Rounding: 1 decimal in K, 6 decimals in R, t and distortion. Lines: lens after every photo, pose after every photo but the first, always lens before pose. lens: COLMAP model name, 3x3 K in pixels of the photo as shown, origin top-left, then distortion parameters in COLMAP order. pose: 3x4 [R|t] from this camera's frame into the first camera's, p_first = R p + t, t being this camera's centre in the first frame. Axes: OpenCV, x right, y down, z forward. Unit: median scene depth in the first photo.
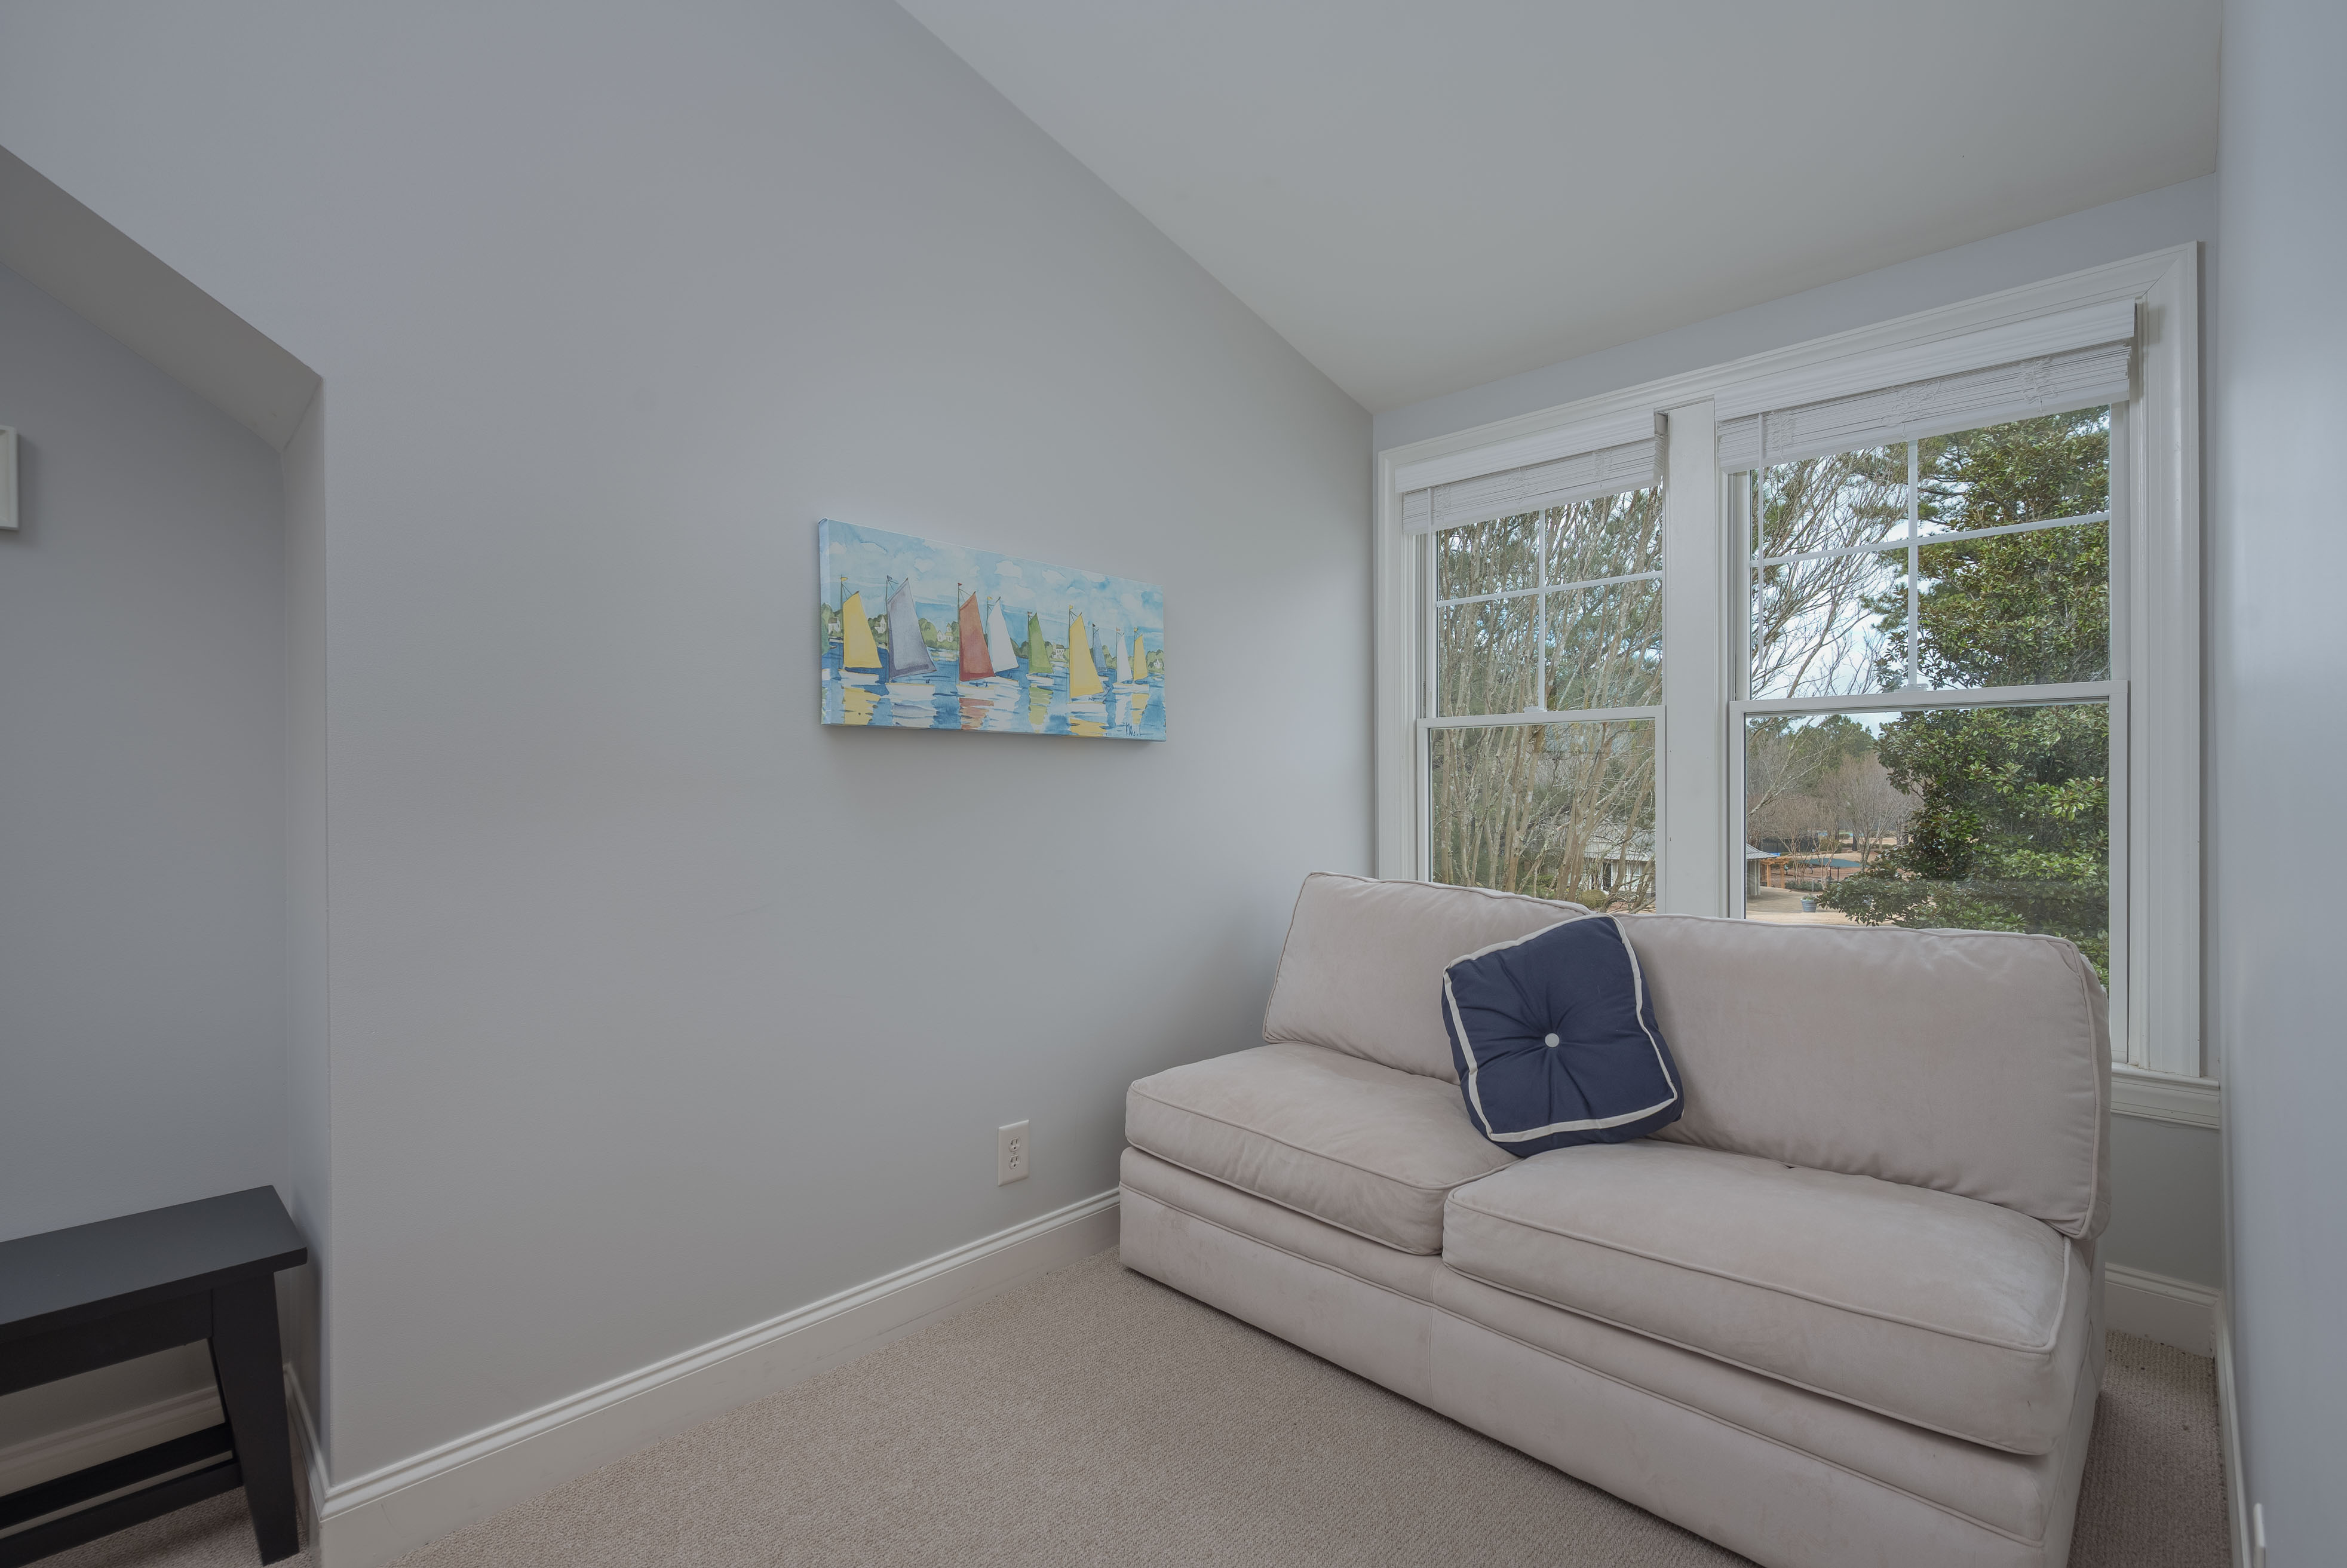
lens RADIAL K [[1057.2, 0, 1175.1], [0, 1057.2, 781.0], [0, 0, 1]] dist [0.002573, 0.000545]
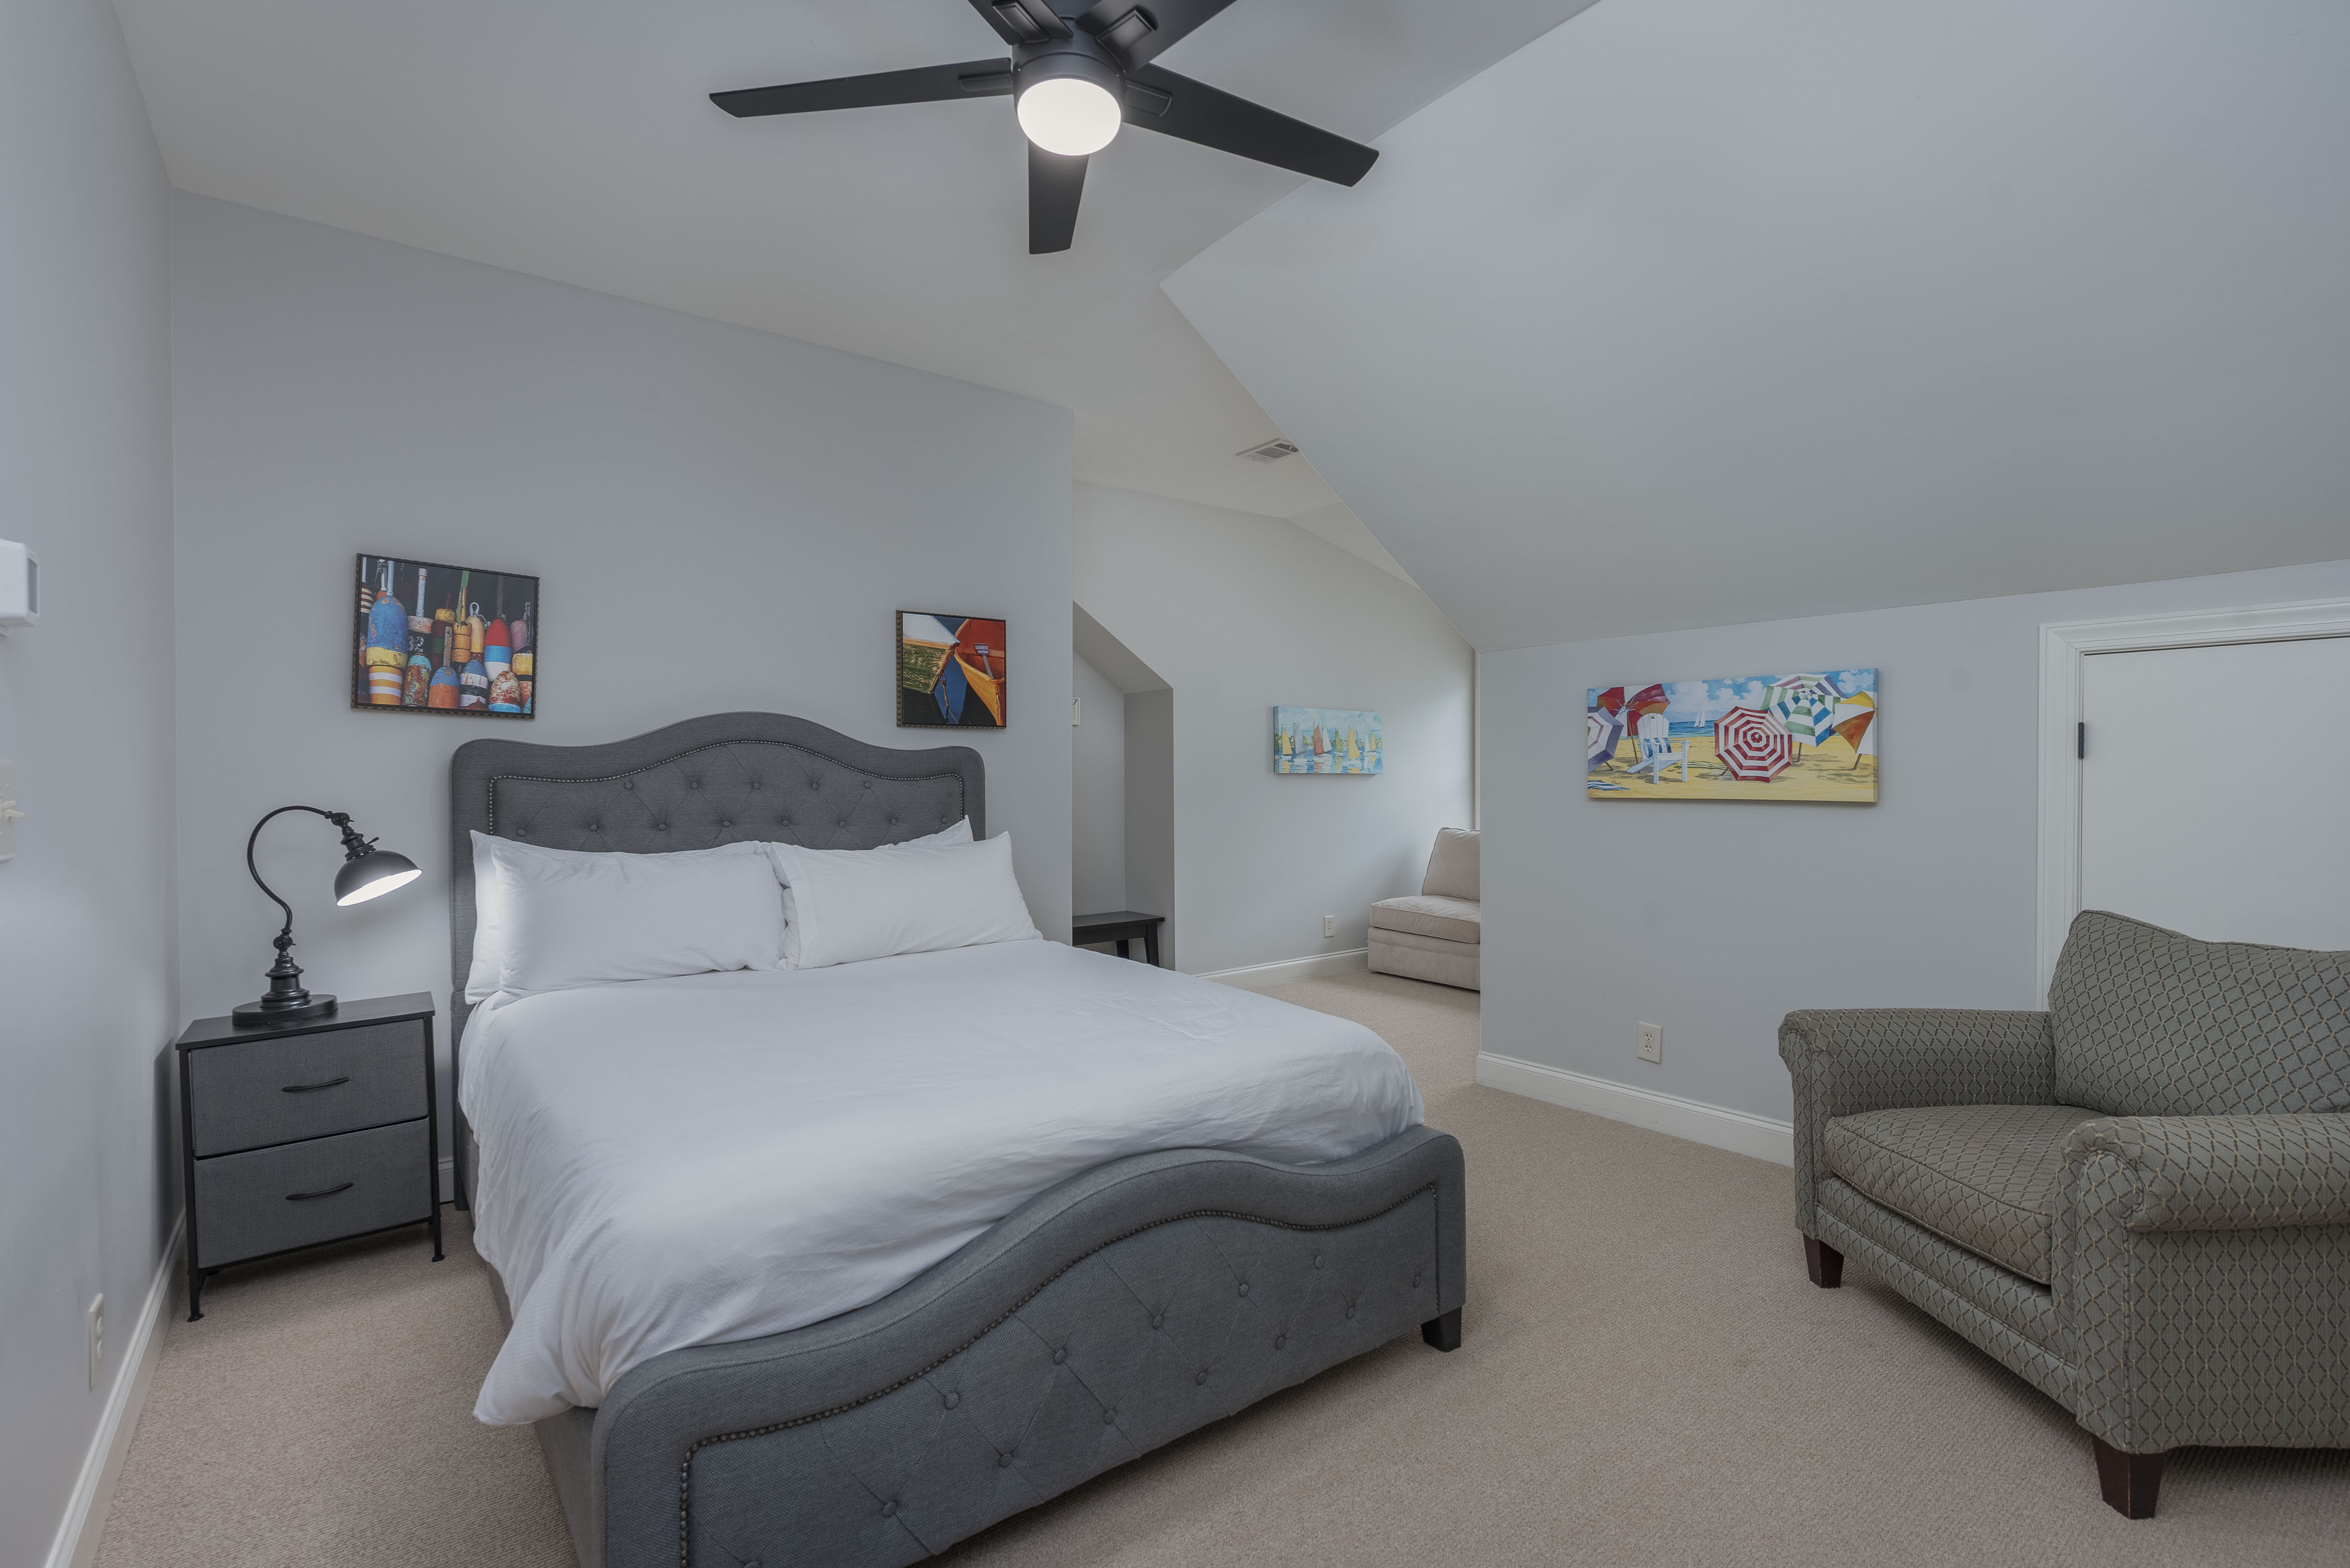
lens RADIAL K [[1058.6, 0, 1175.4], [0, 1058.6, 788.2], [0, 0, 1]] dist [0.002573, 0.000545]
pose [[0.990837, -0.004555, -0.134985, -0.181914], [0.005897, 0.999937, 0.009542, -0.035635], [0.134933, -0.010251, 0.990802, -1.813195]]
